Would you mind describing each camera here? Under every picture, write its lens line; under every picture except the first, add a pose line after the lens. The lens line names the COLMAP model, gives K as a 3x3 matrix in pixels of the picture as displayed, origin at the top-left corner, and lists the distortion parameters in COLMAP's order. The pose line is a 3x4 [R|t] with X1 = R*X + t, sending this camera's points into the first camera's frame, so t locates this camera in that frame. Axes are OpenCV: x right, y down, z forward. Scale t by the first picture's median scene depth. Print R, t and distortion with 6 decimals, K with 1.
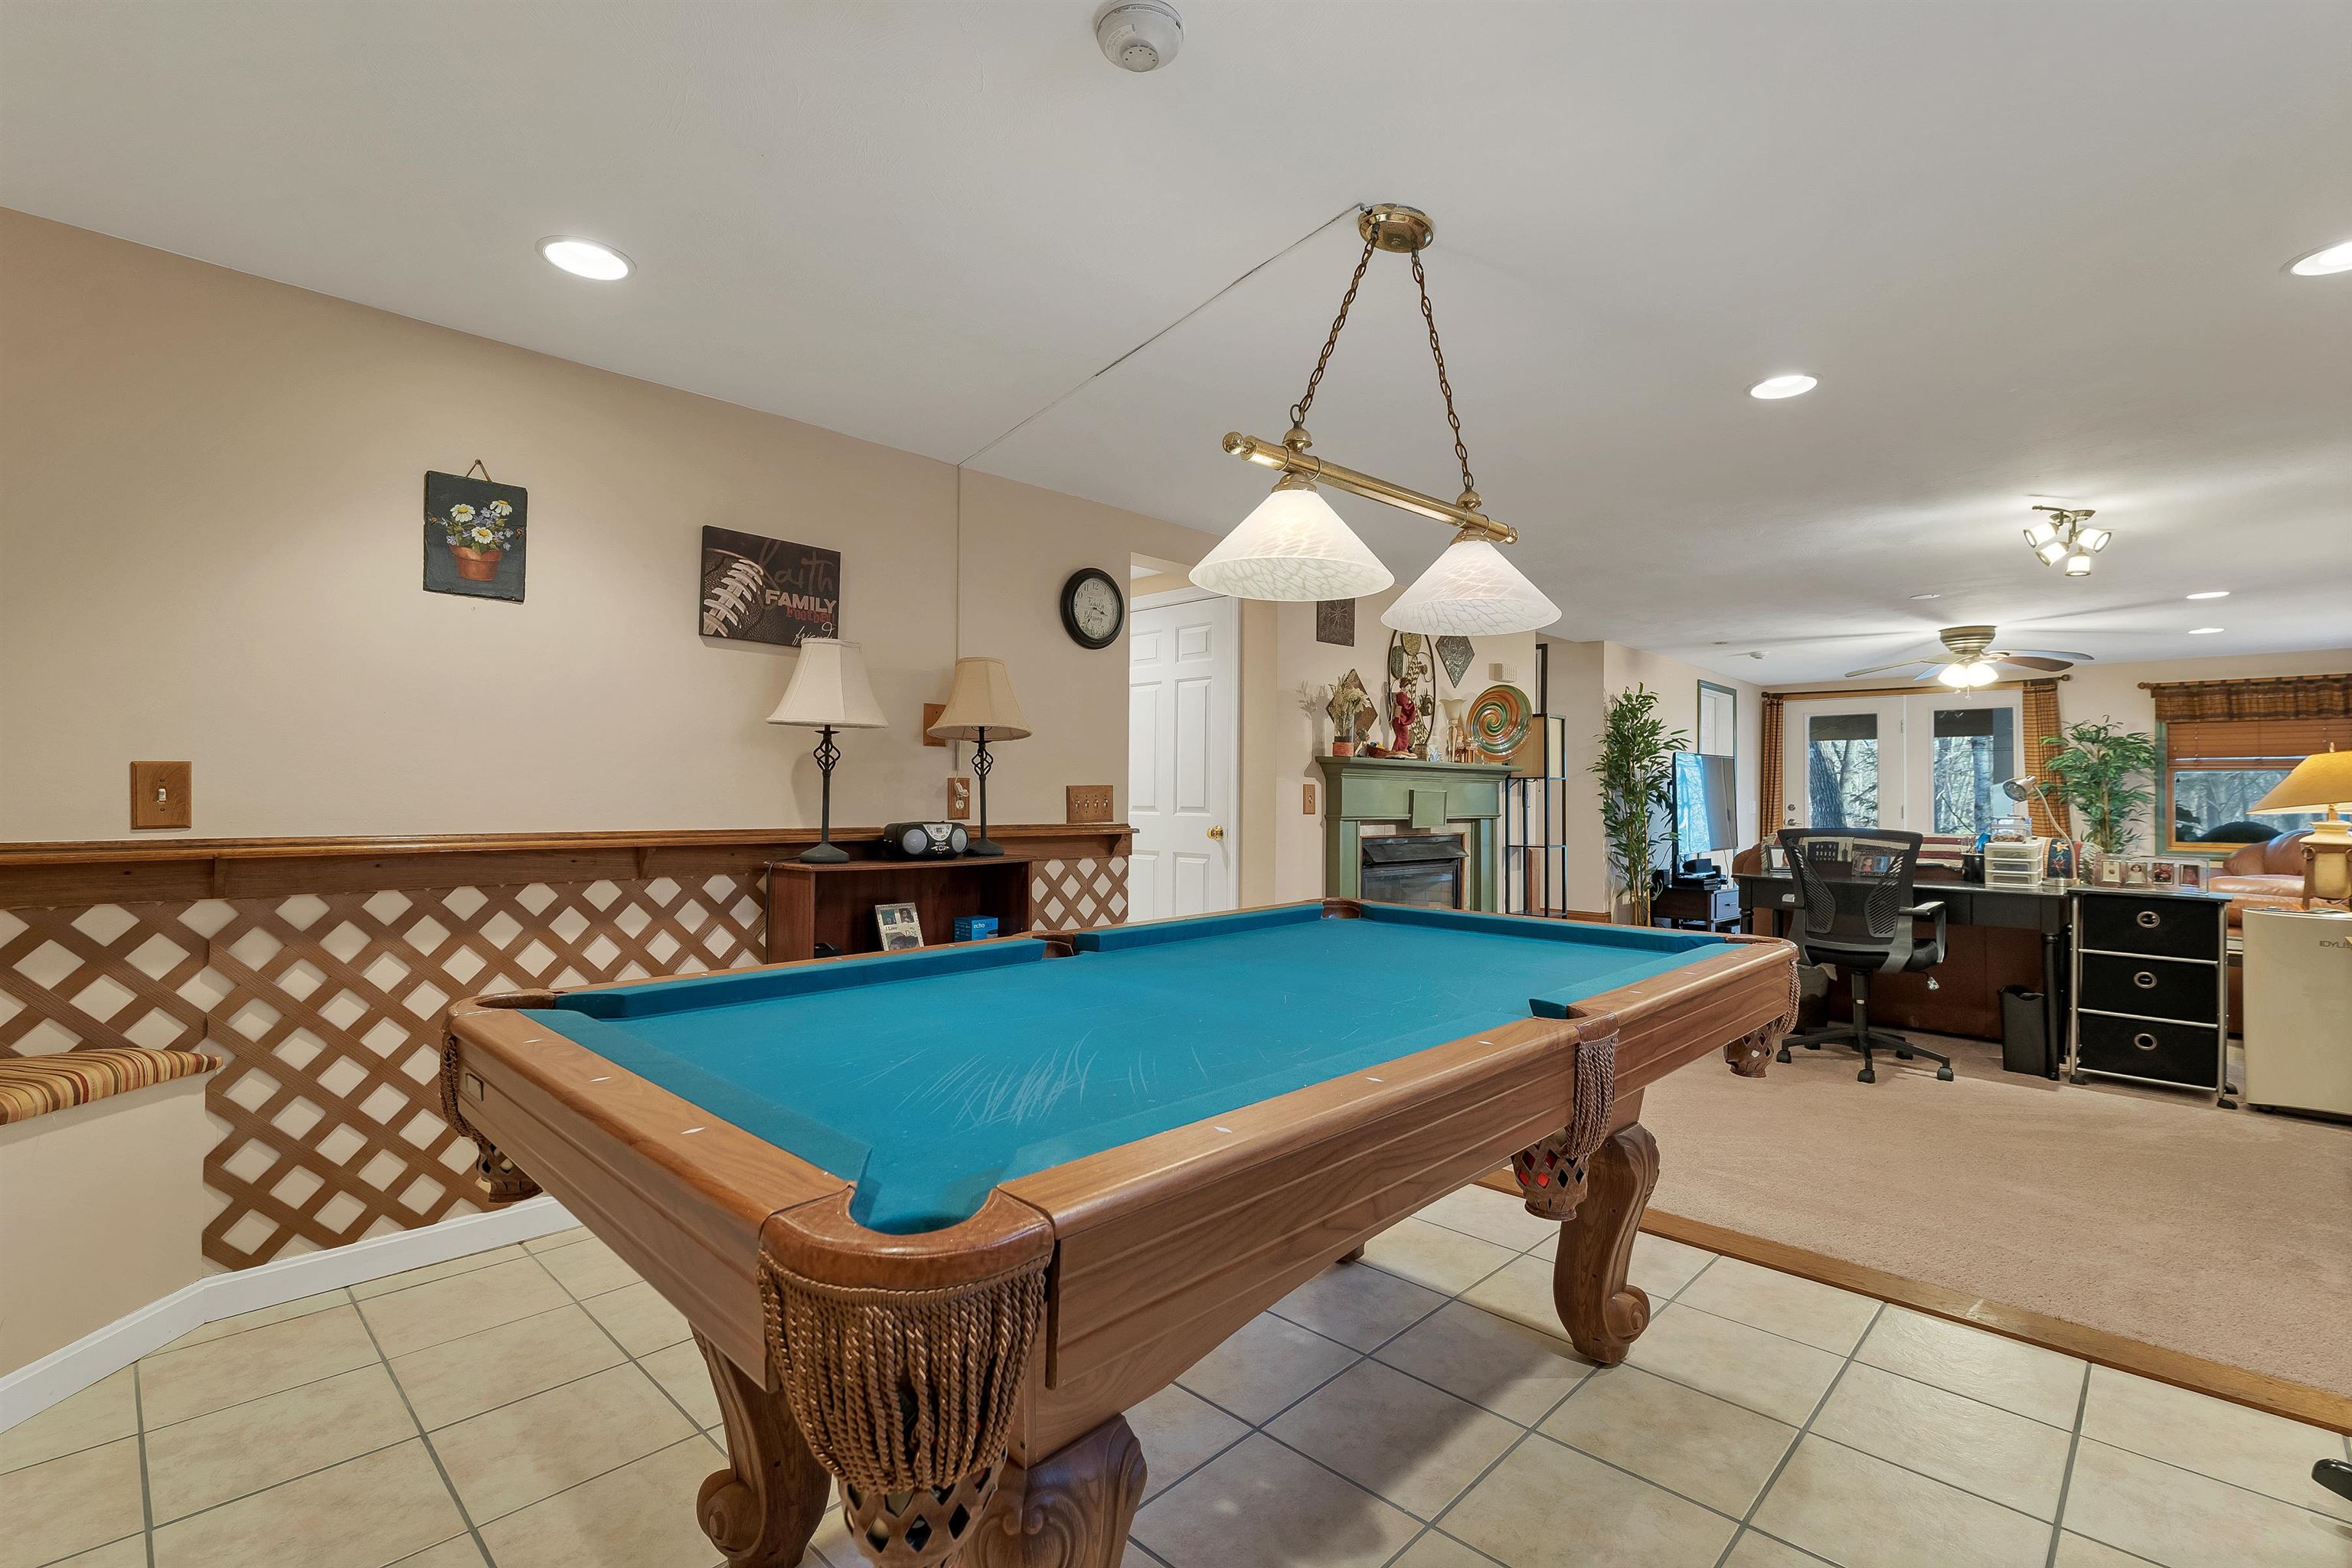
lens RADIAL K [[1059.7, 0, 1173.8], [0, 1059.7, 782.6], [0, 0, 1]] dist [0.004199, 0.000161]
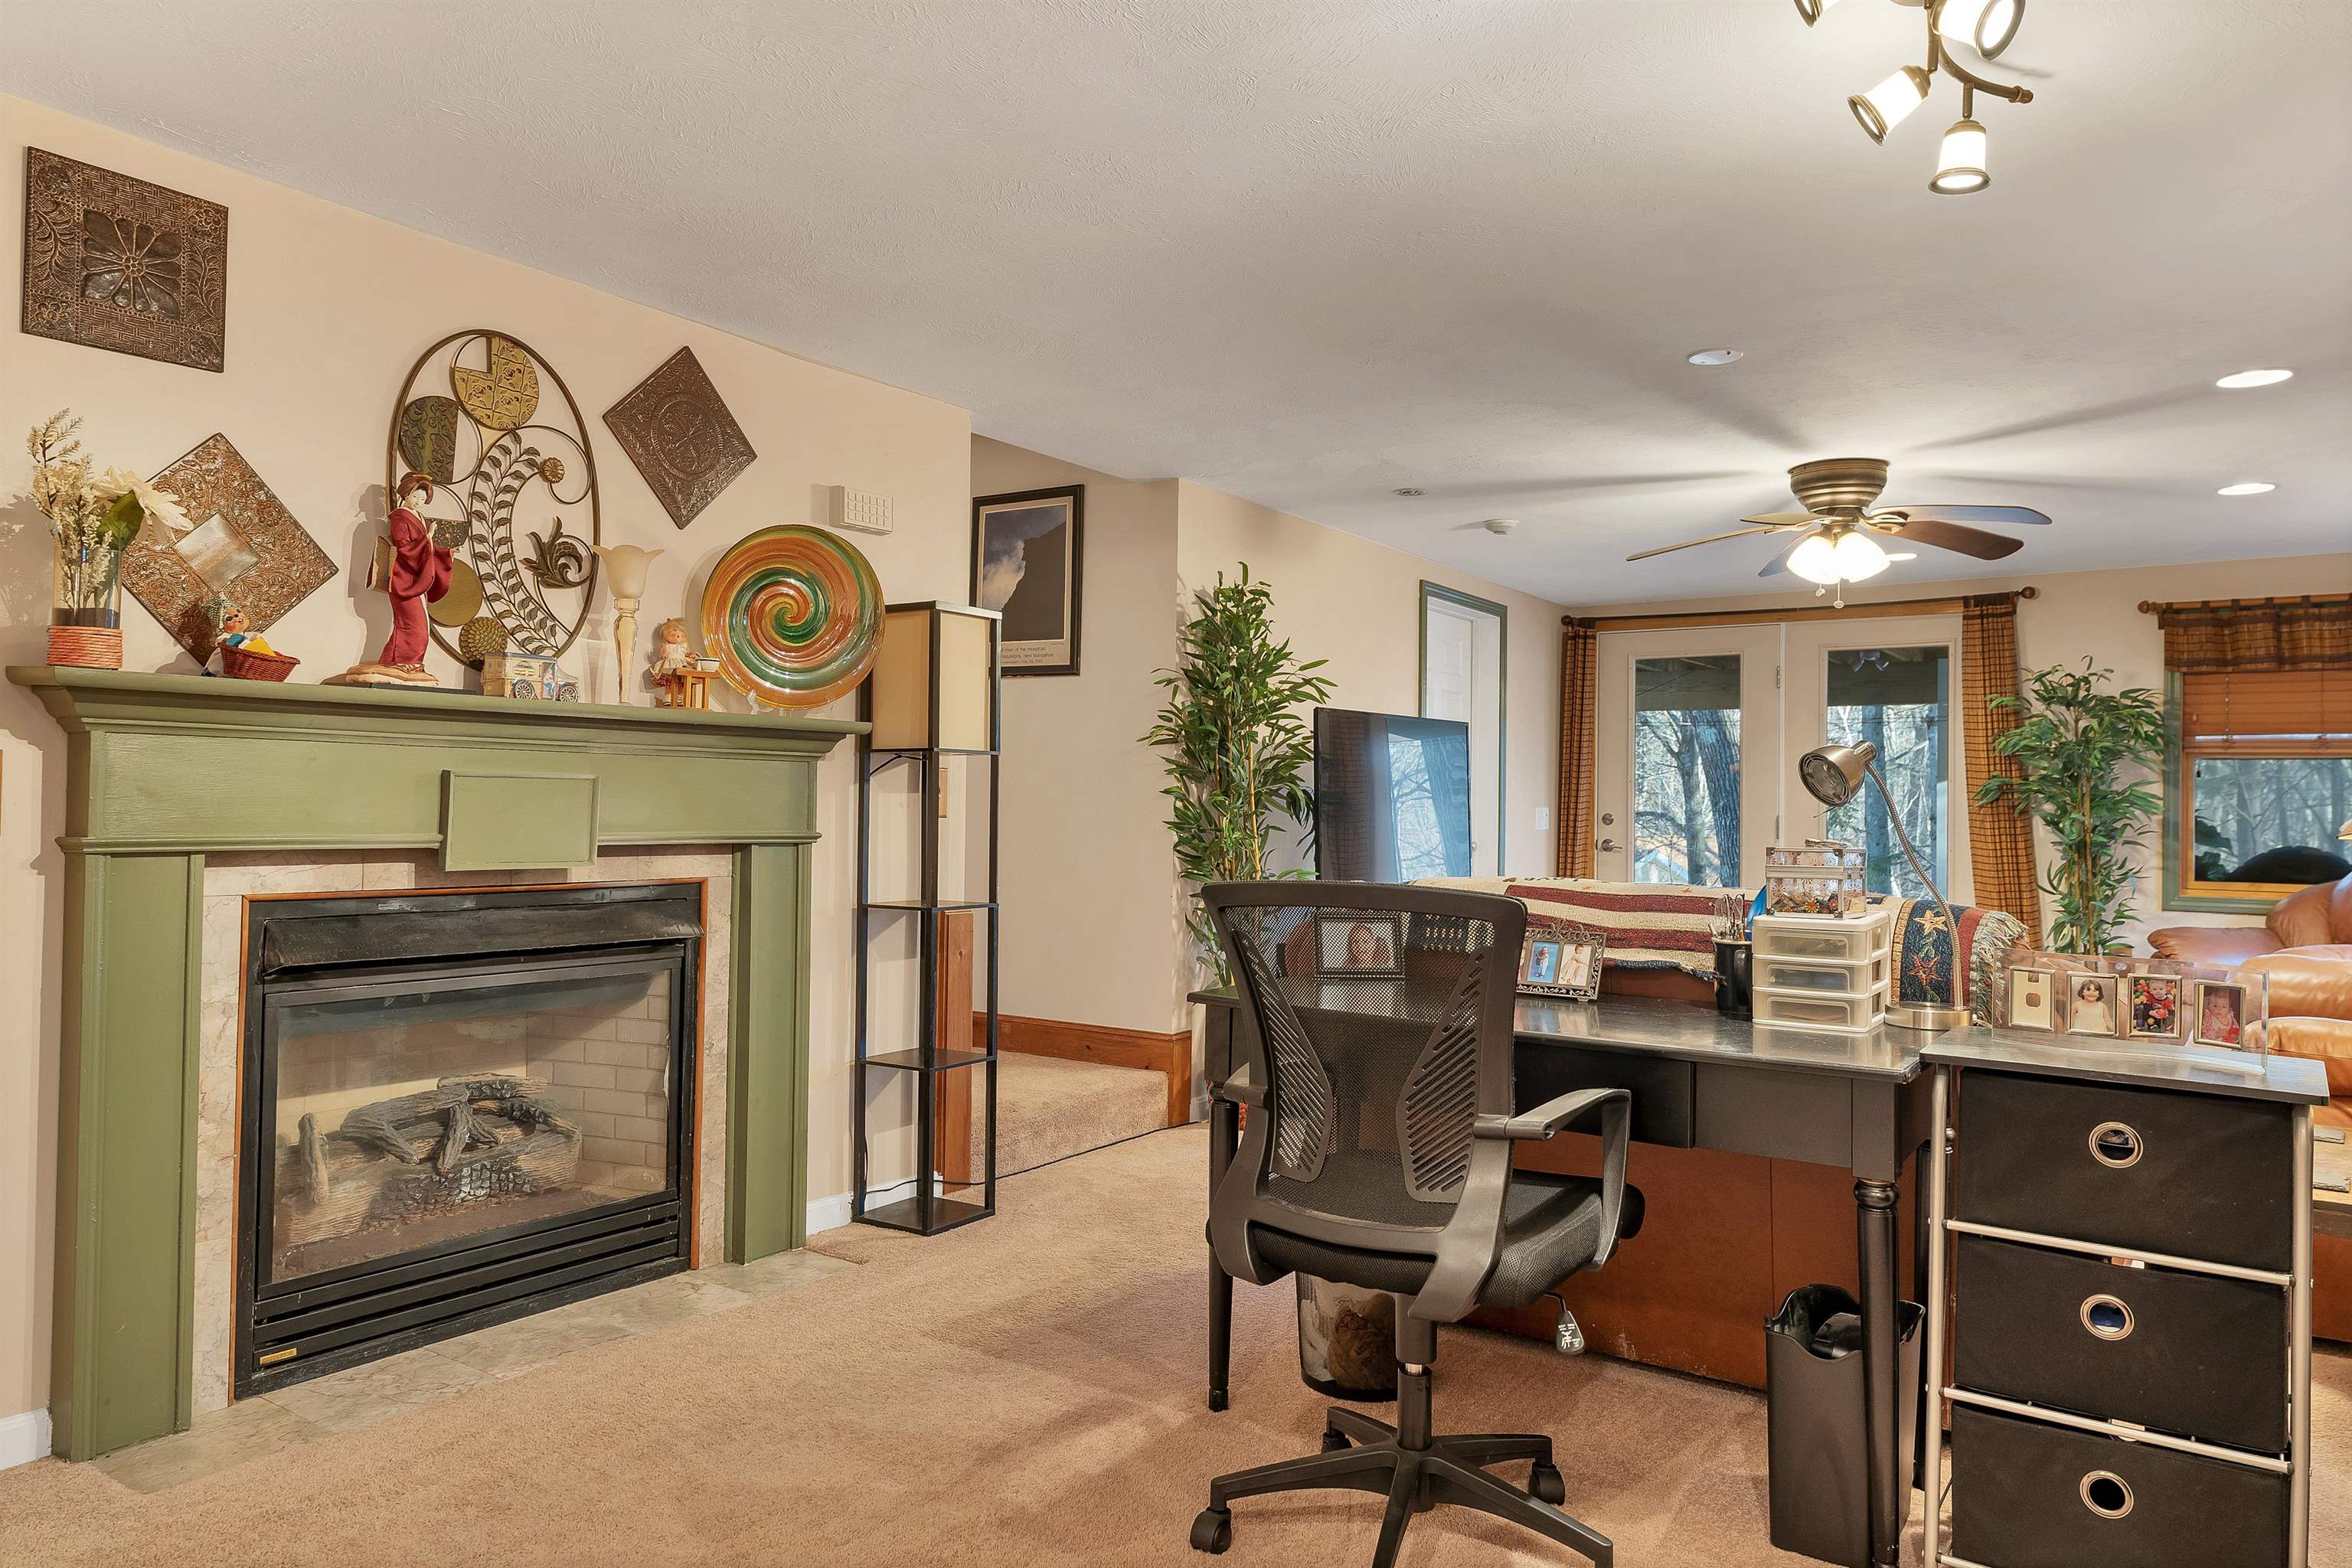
lens RADIAL K [[1547.4, 0, 1169.1], [0, 1547.4, 786.0], [0, 0, 1]] dist [0.001295, 0.001458]
pose [[0.985688, 0.006571, 0.168454, 0.311479], [-0.007183, 0.999970, 0.003024, 0.007140], [-0.168429, -0.004191, 0.985705, 0.328408]]
